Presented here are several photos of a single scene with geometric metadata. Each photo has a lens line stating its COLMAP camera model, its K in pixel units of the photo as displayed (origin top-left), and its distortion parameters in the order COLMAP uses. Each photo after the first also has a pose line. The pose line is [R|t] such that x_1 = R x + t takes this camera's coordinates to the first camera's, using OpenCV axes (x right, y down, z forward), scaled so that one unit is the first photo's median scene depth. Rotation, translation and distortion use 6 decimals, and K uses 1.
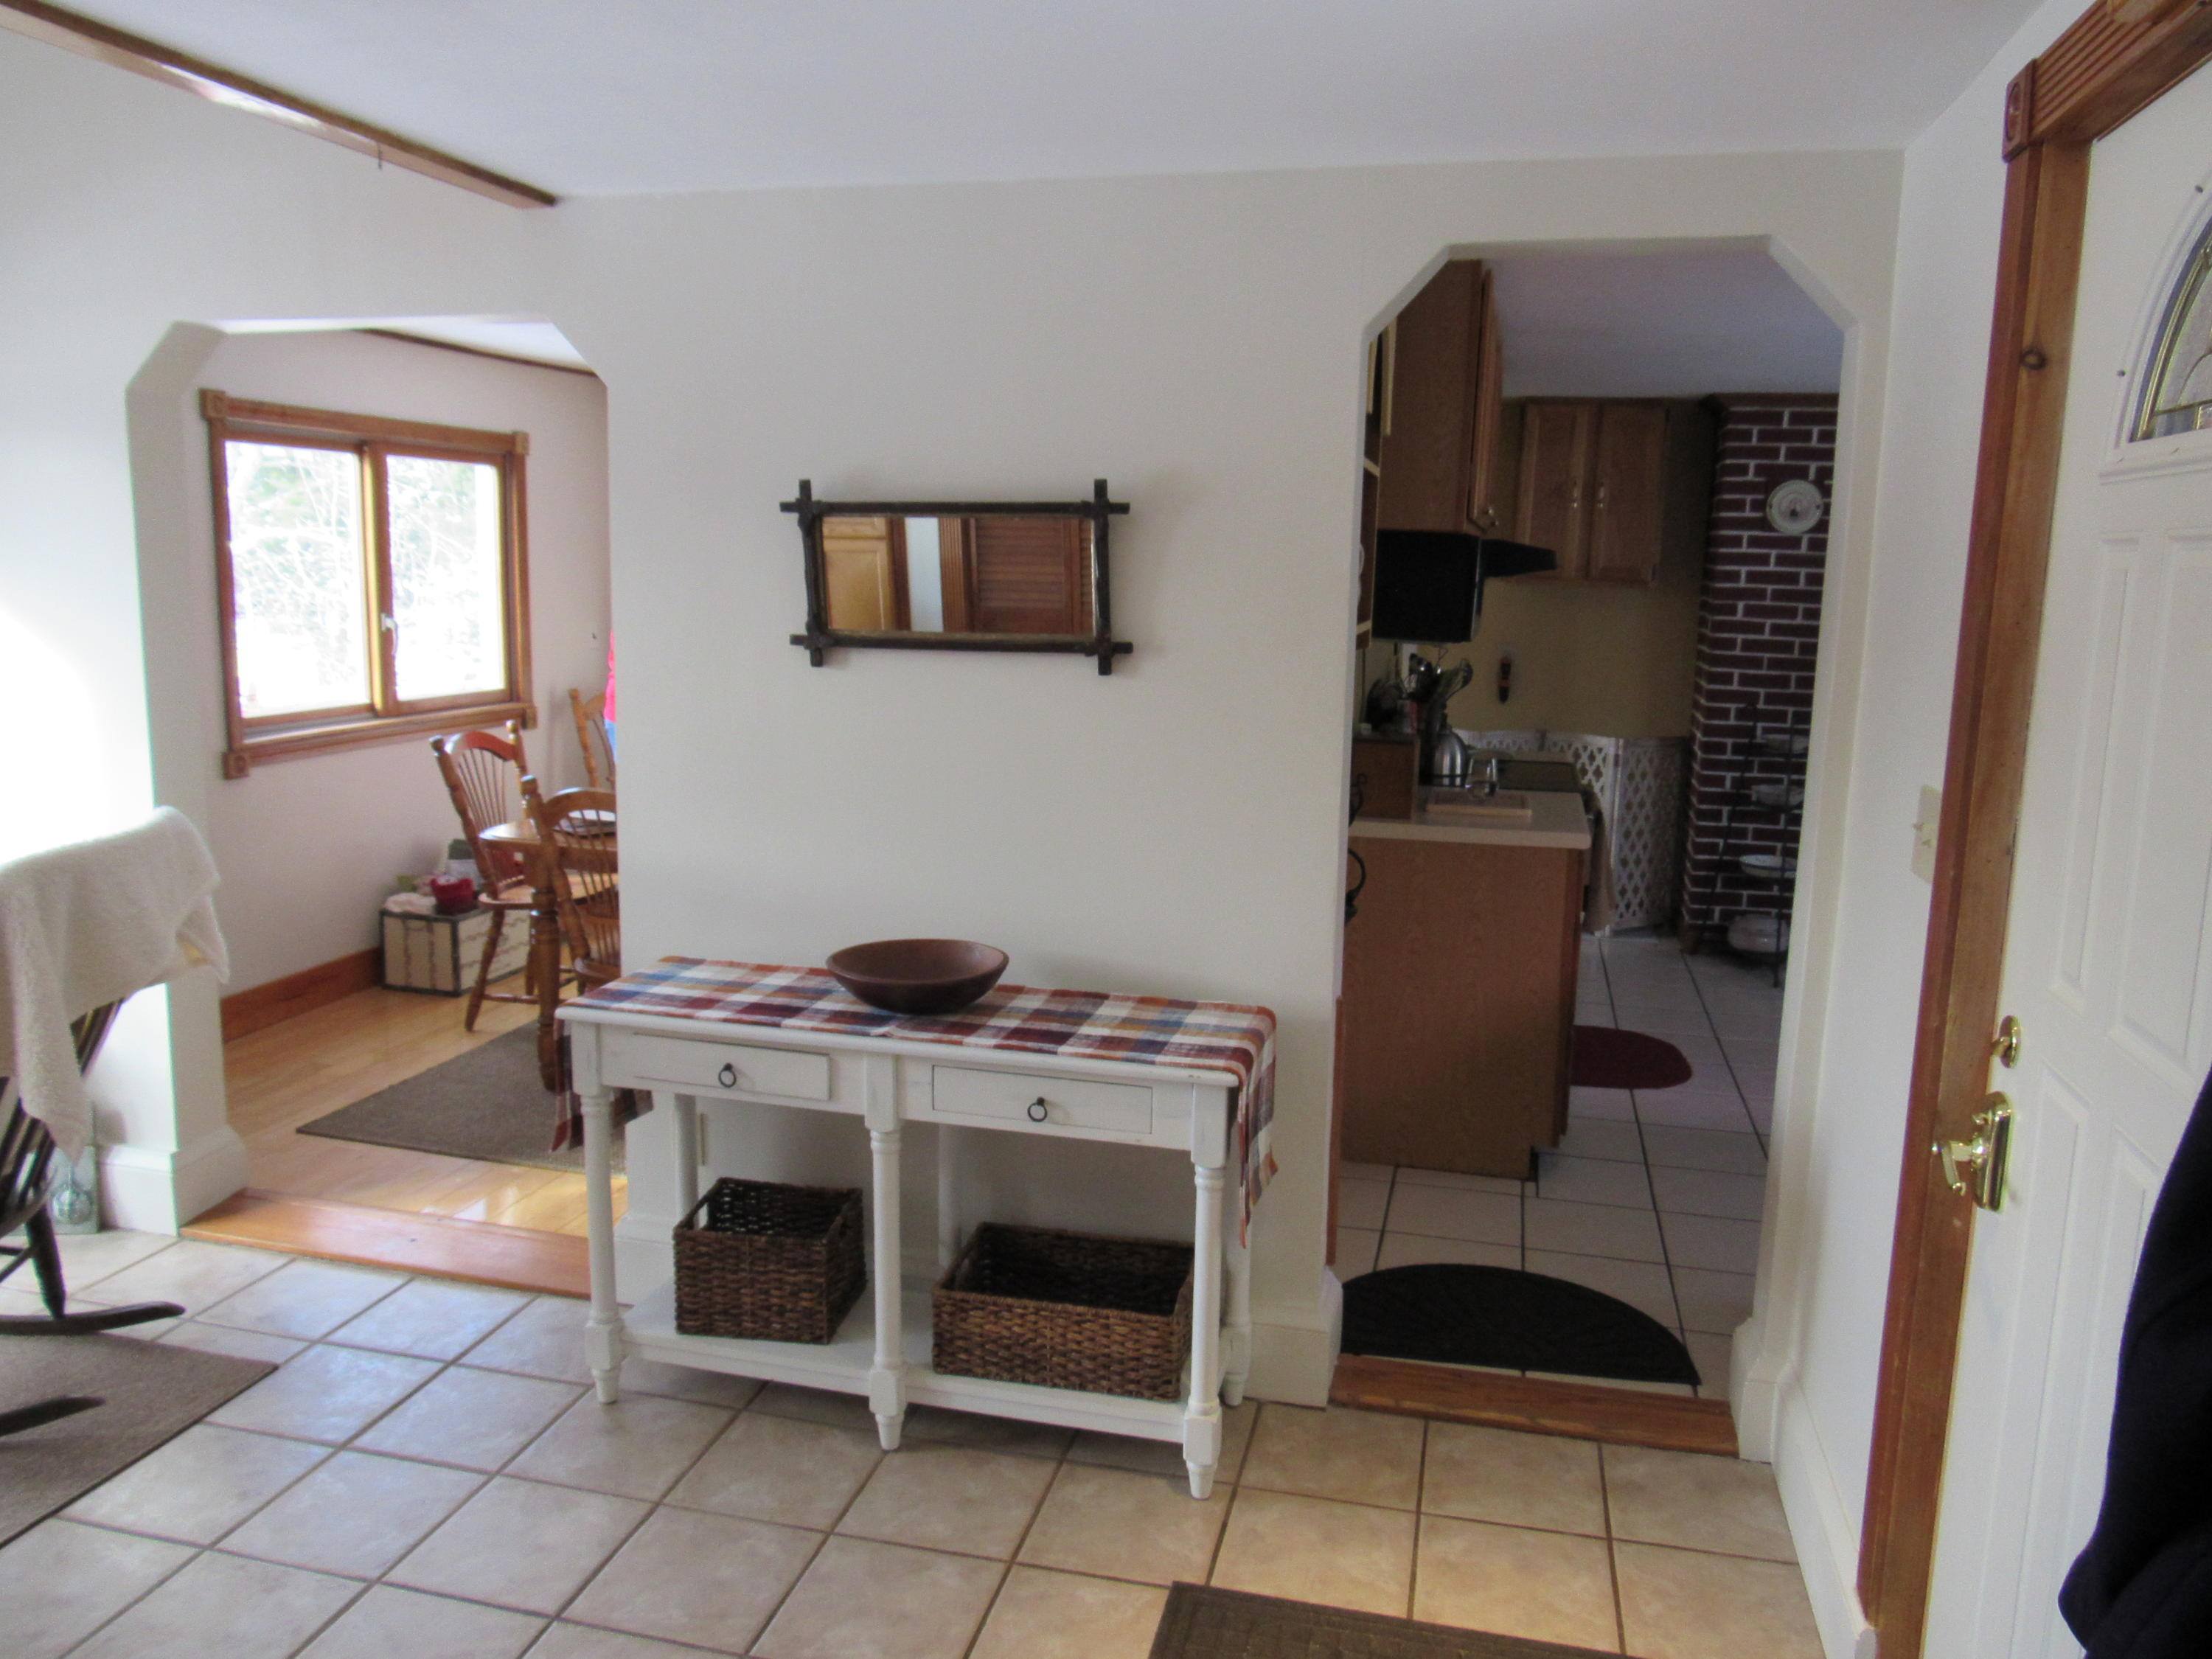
lens RADIAL K [[1606.5, 0, 1095.9], [0, 1606.5, 828.2], [0, 0, 1]] dist [-0.011959, -0.009053]
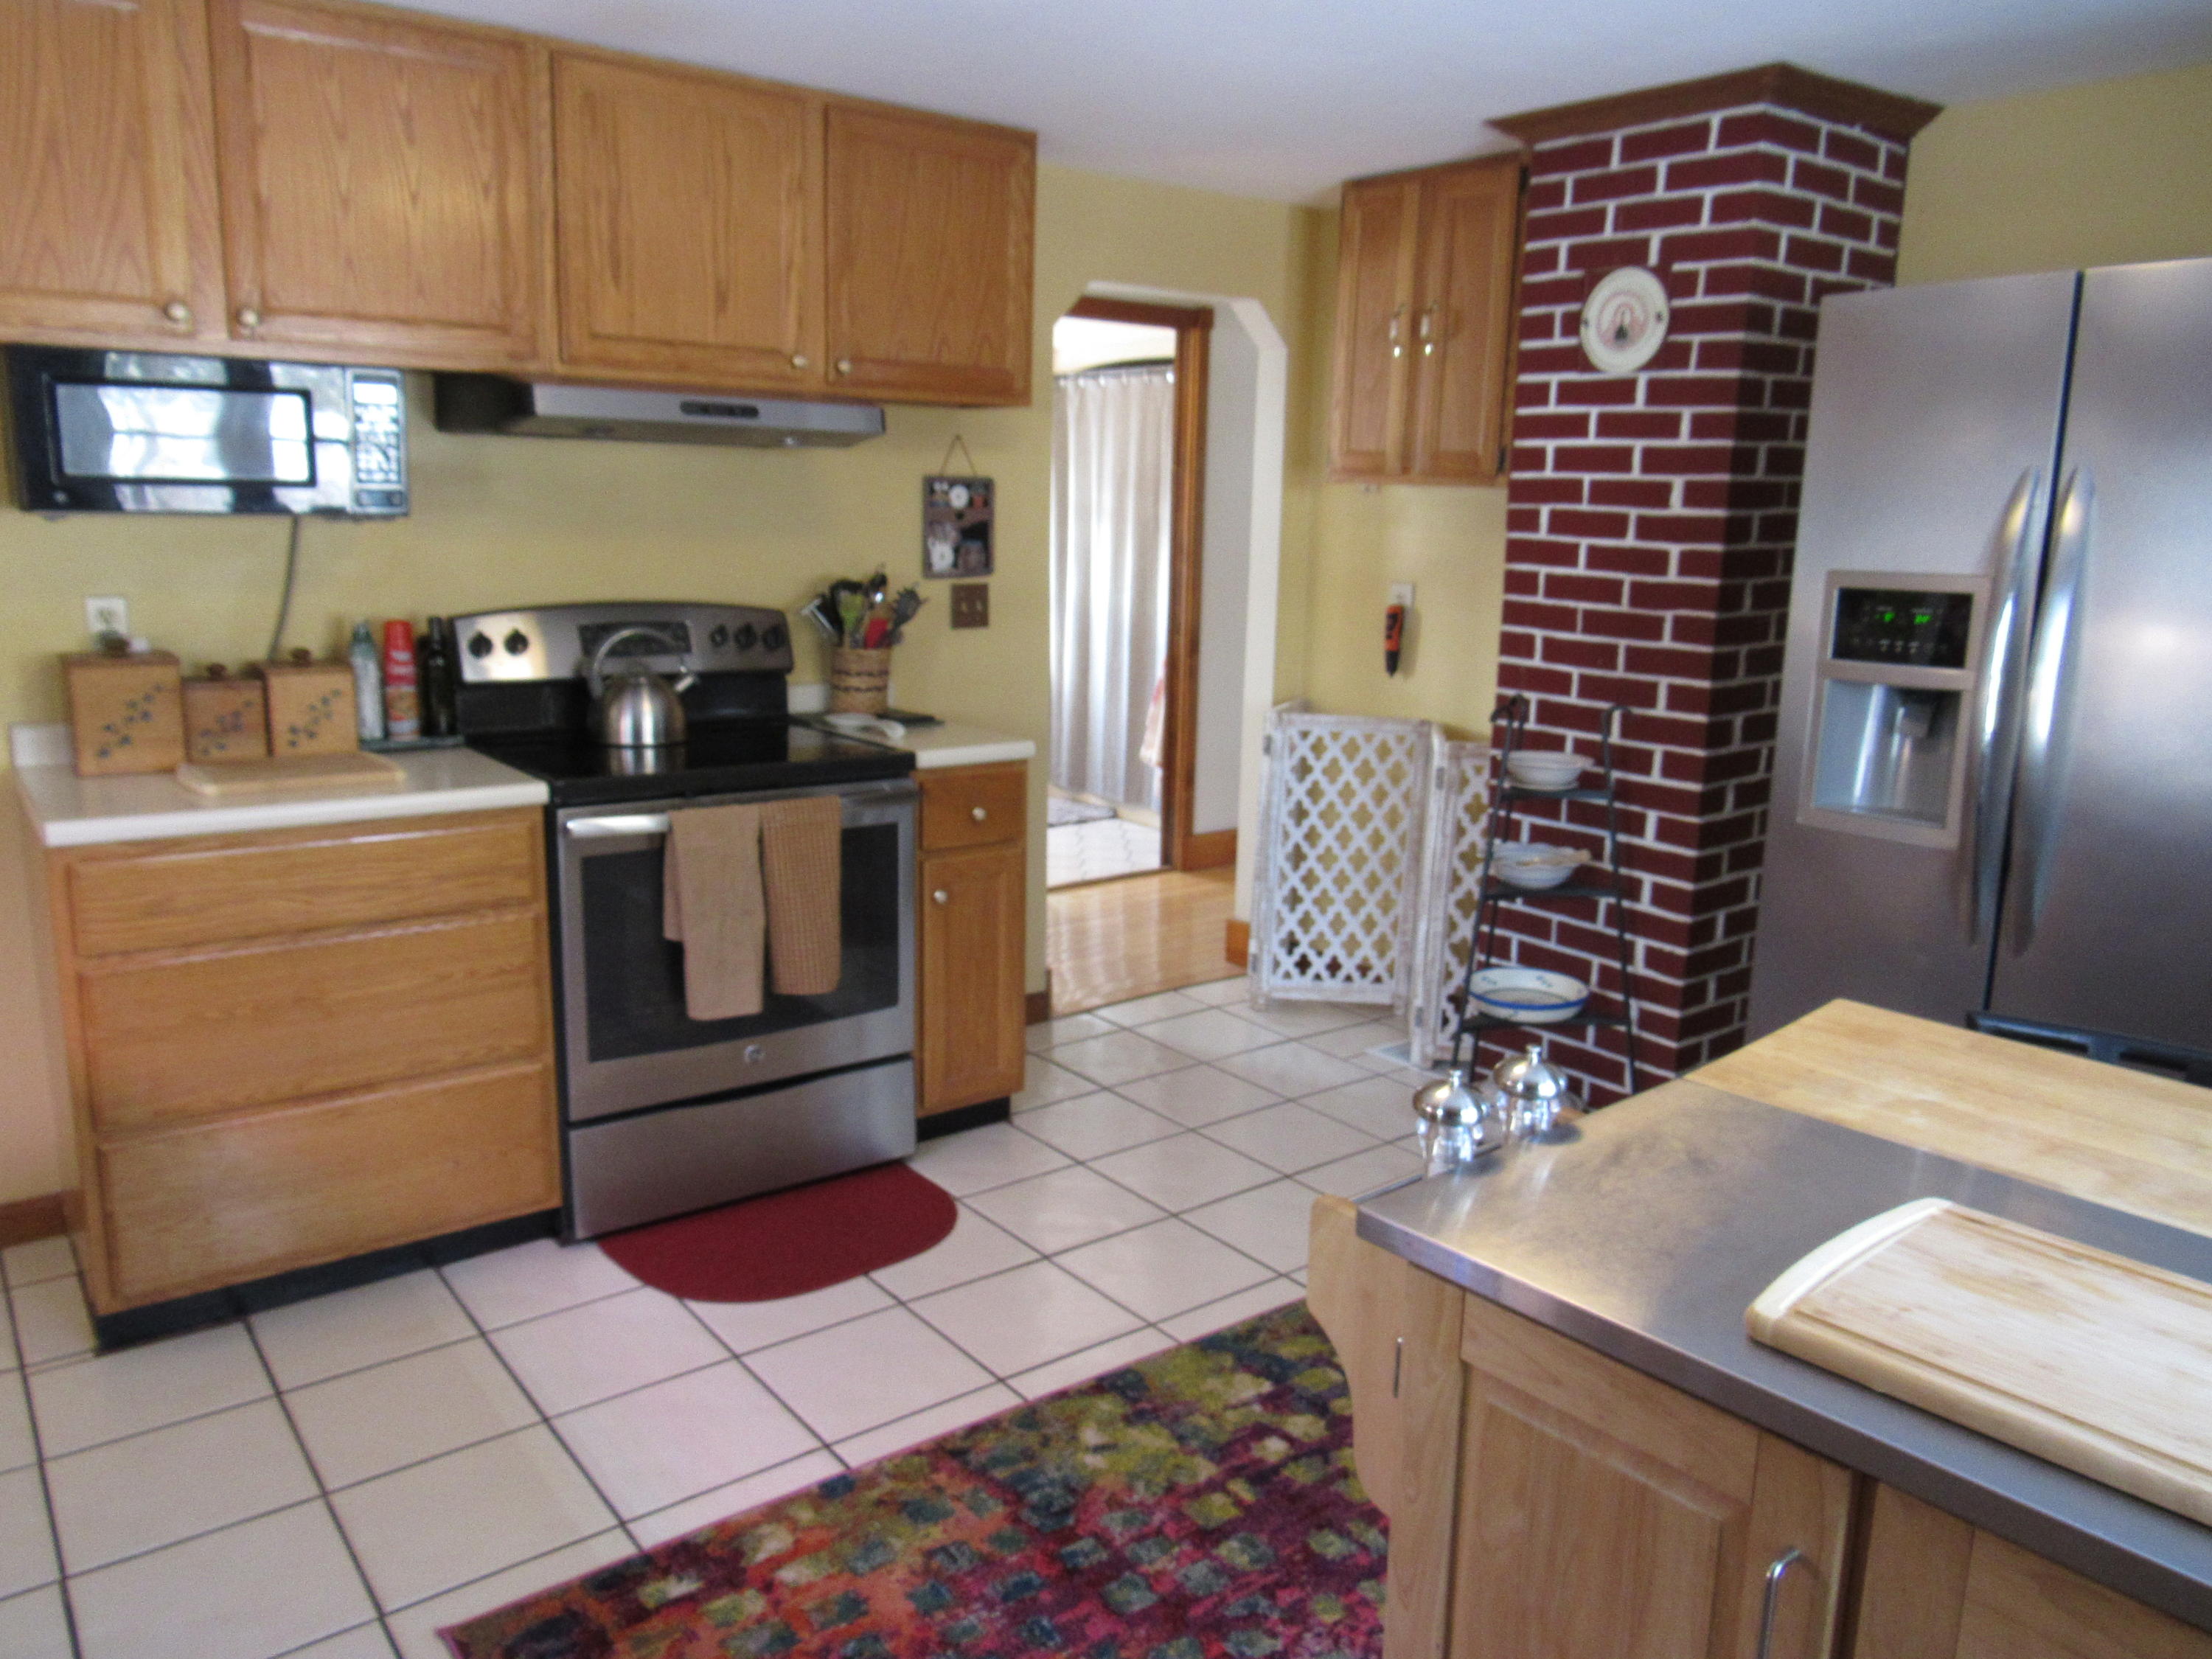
lens RADIAL K [[1606.5, 0, 1112.0], [0, 1606.5, 821.6], [0, 0, 1]] dist [-0.011959, -0.009053]
pose [[0.792614, 0.119136, -0.597971, 0.619800], [-0.109145, 0.992607, 0.053088, -0.047160], [0.599875, 0.023187, 0.799758, 0.474381]]
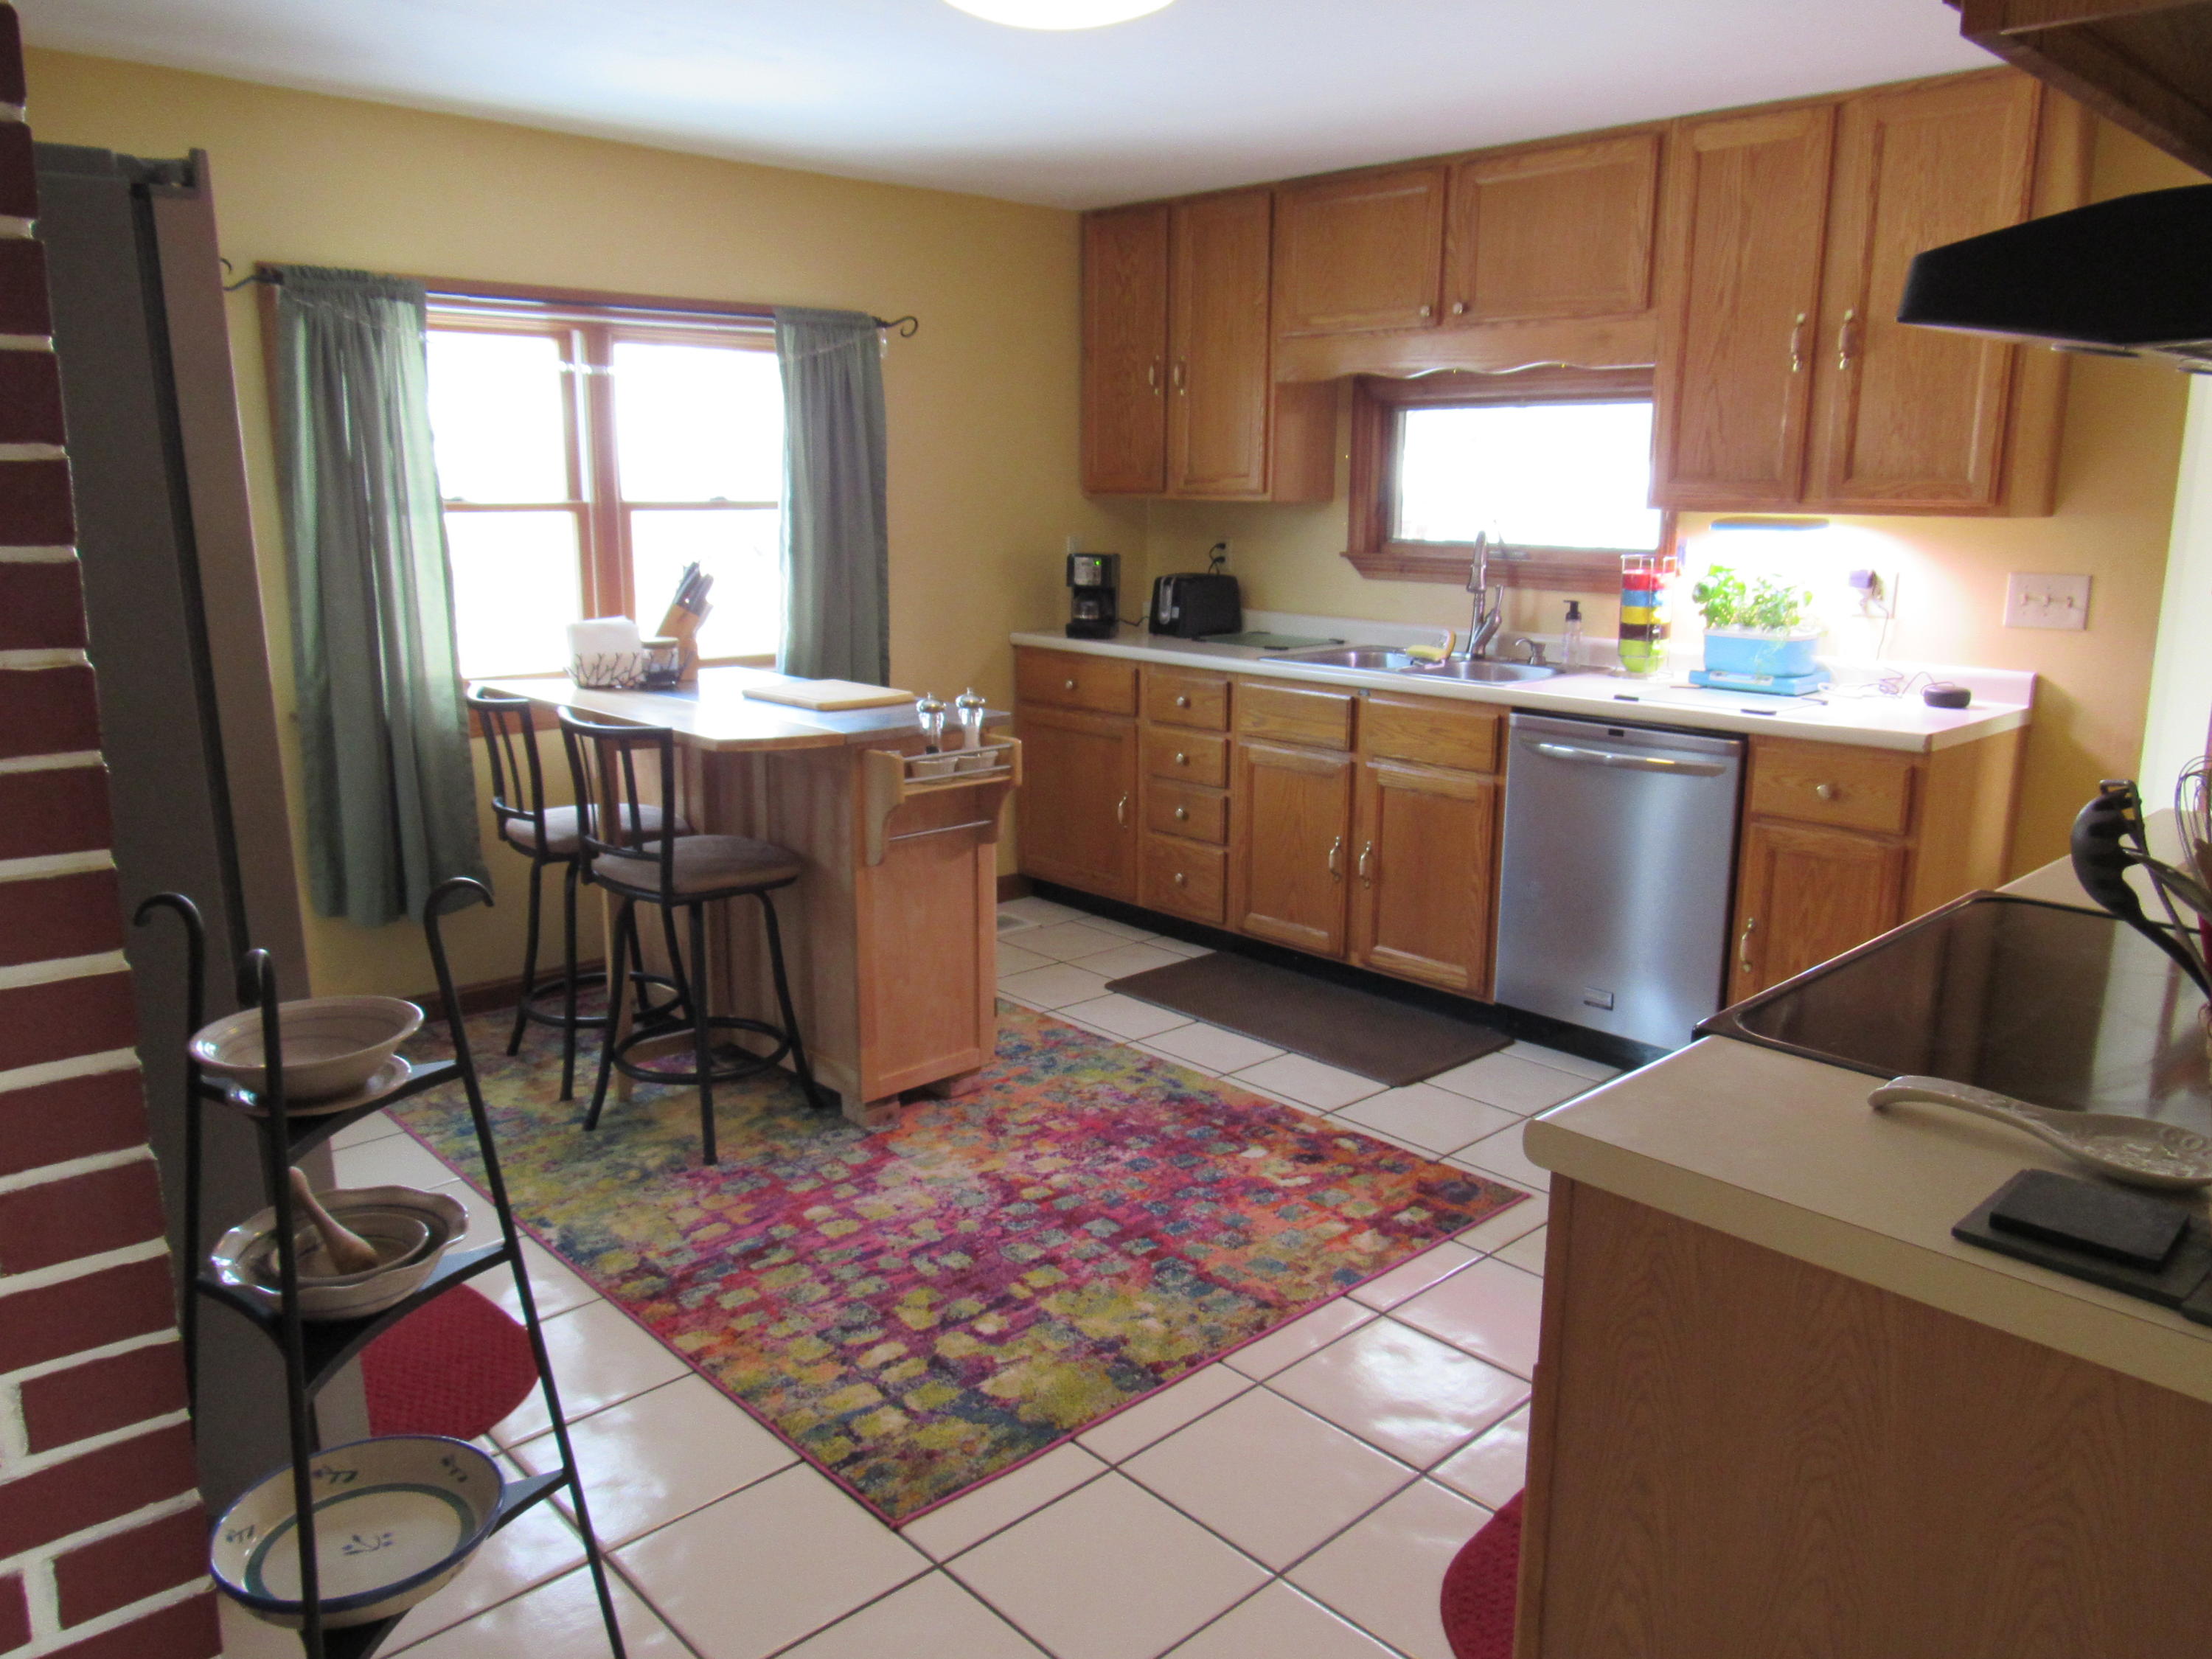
lens RADIAL K [[1606.5, 0, 1106.0], [0, 1606.5, 832.3], [0, 0, 1]] dist [-0.011959, -0.009053]
pose [[-0.843367, -0.130777, 0.521182, 0.207641], [0.074188, 0.932303, 0.353987, -0.153086], [-0.532193, 0.337206, -0.776571, 1.078127]]
